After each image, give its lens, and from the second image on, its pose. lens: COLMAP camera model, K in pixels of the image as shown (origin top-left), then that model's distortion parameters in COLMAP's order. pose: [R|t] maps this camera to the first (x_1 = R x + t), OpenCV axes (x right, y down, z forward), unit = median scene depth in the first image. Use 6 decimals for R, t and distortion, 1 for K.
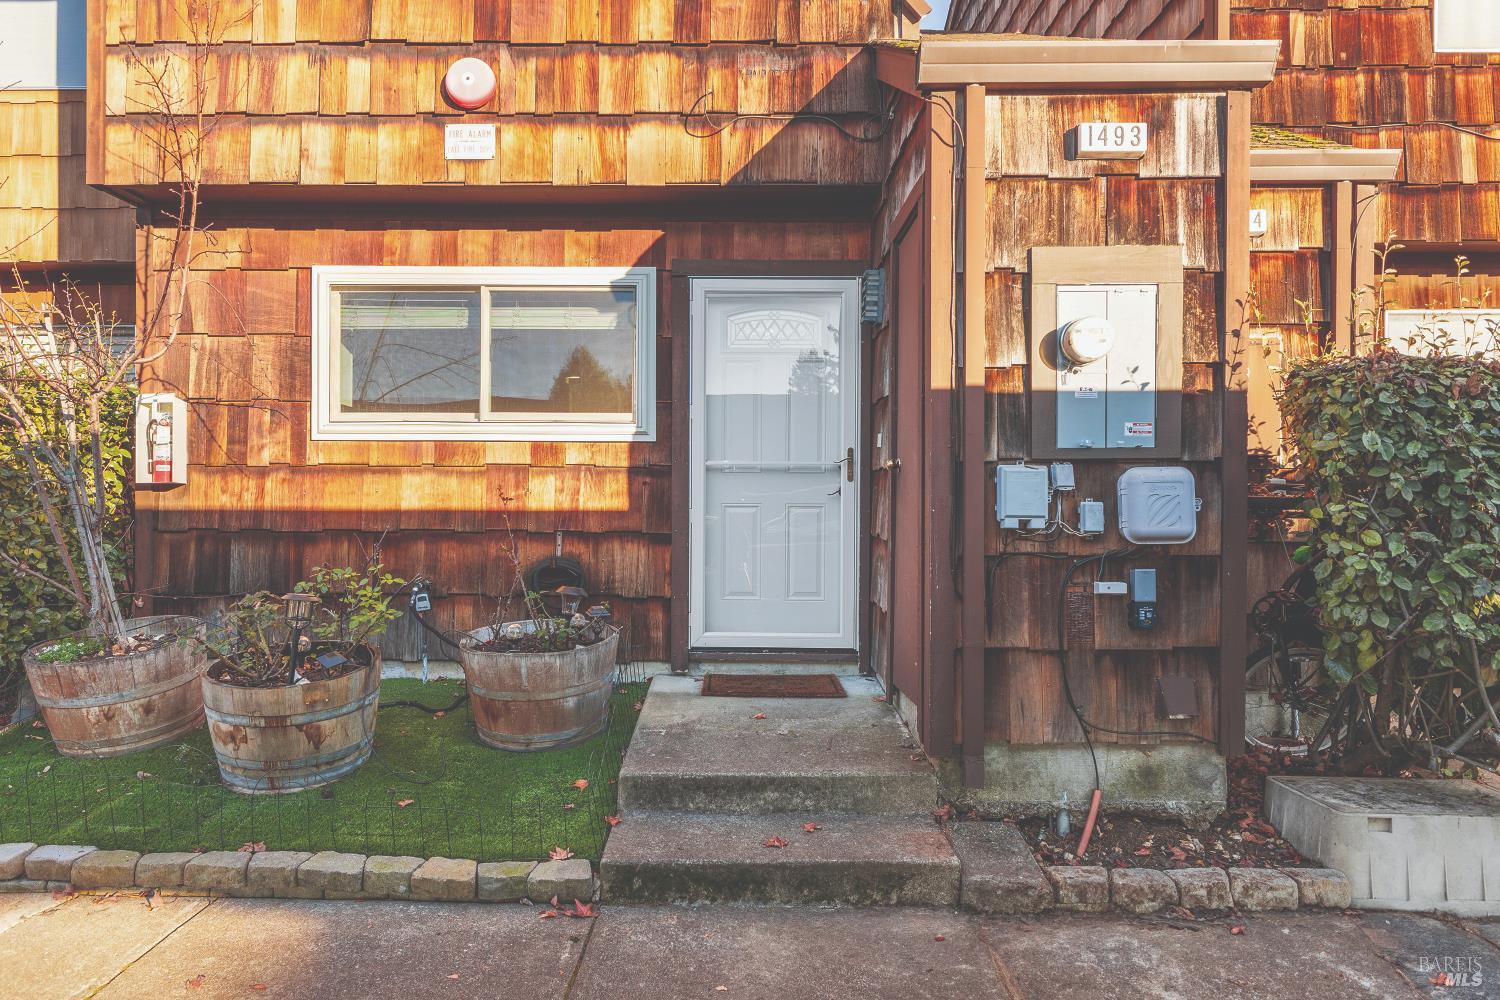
lens RADIAL K [[958.8, 0, 747.0], [0, 958.8, 502.7], [0, 0, 1]] dist [0.027537, -0.036565]
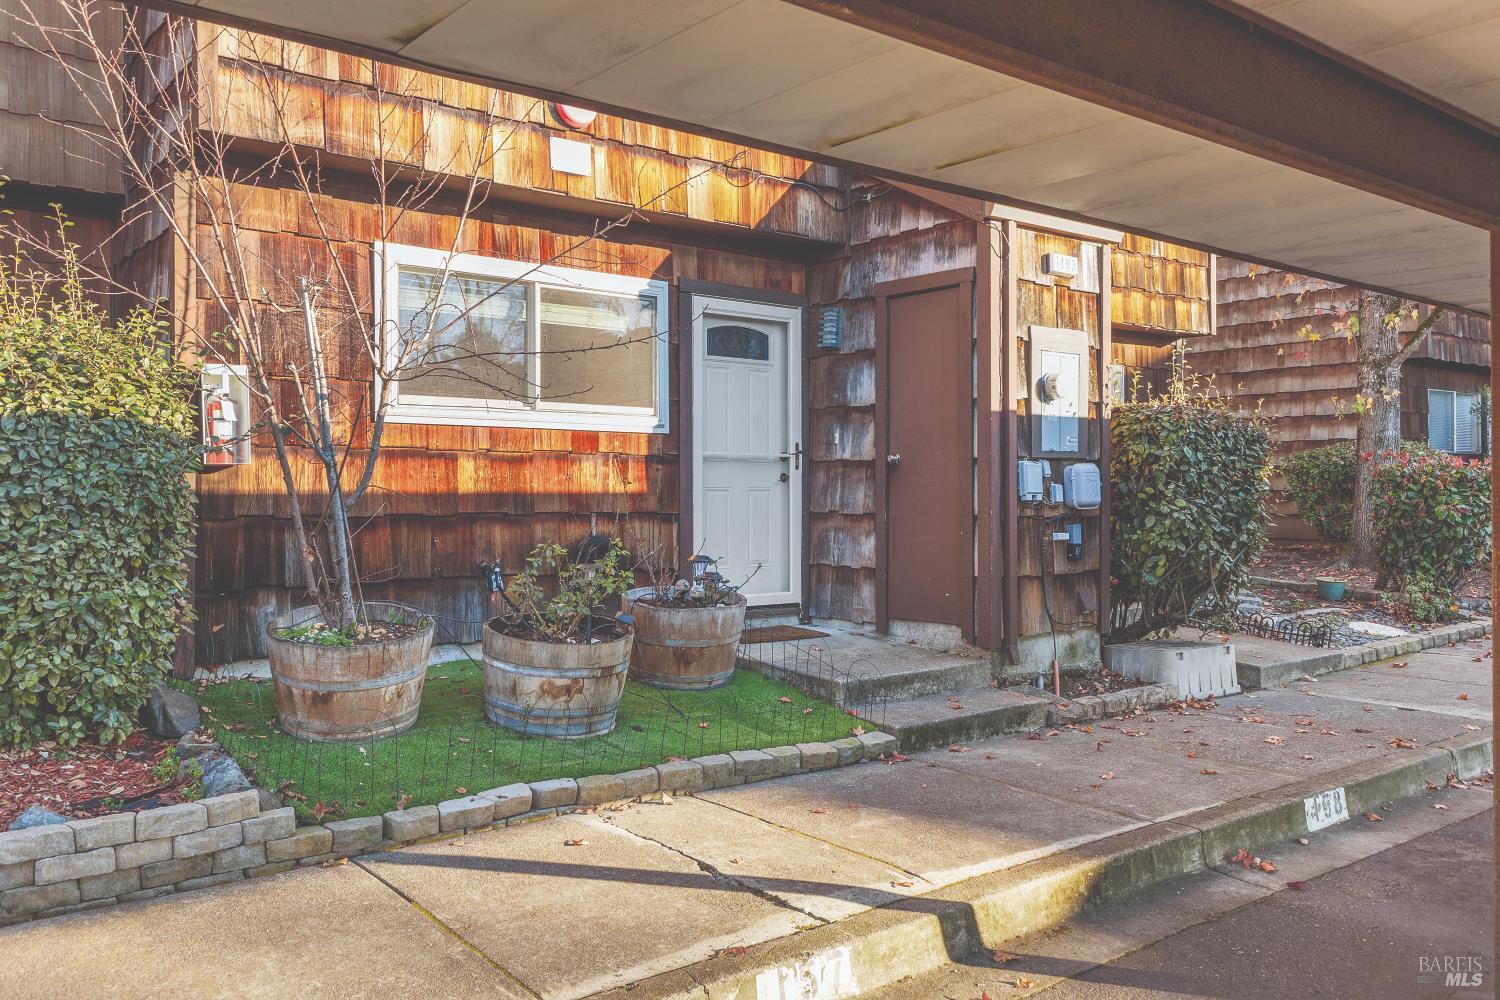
lens RADIAL K [[1198.2, 0, 750.0], [0, 1198.2, 500.0], [0, 0, 1]] dist [0.003579, -0.000337]
pose [[0.771794, -0.006836, 0.635836, -1.019656], [0.005055, 0.999977, 0.004614, 0.010628], [-0.635852, -0.000347, 0.771811, -0.185641]]
